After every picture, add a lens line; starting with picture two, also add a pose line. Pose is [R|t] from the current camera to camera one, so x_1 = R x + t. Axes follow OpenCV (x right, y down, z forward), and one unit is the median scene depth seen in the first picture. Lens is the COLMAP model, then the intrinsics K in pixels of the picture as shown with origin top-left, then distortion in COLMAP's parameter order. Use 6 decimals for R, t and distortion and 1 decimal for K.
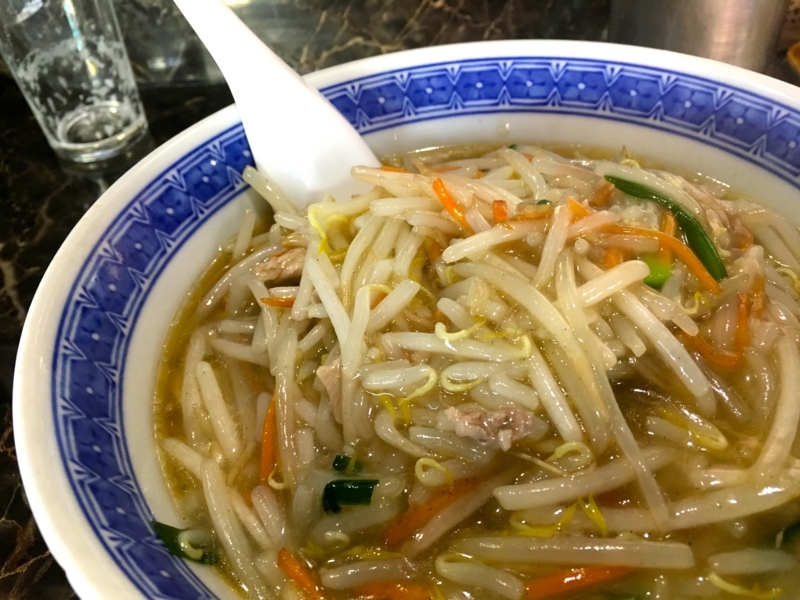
lens RADIAL K [[691.0, 0, 407.6], [0, 691.0, 303.1], [0, 0, 1]] dist [0.039387, -0.074056]
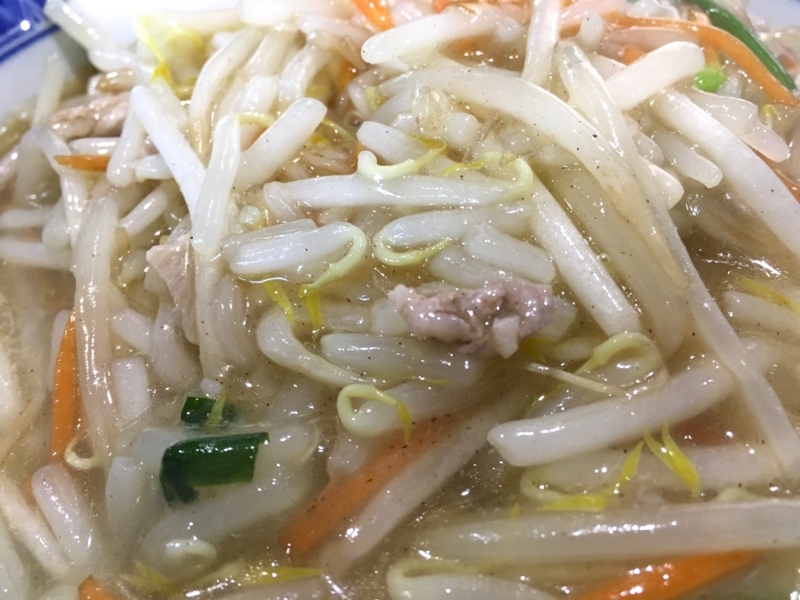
lens RADIAL K [[691.0, 0, 414.3], [0, 691.0, 310.3], [0, 0, 1]] dist [0.039387, -0.074056]
pose [[0.987240, -0.052117, 0.150470, -0.005597], [0.045520, 0.997859, 0.046961, 0.126285], [-0.152596, -0.039513, 0.987498, 0.413791]]
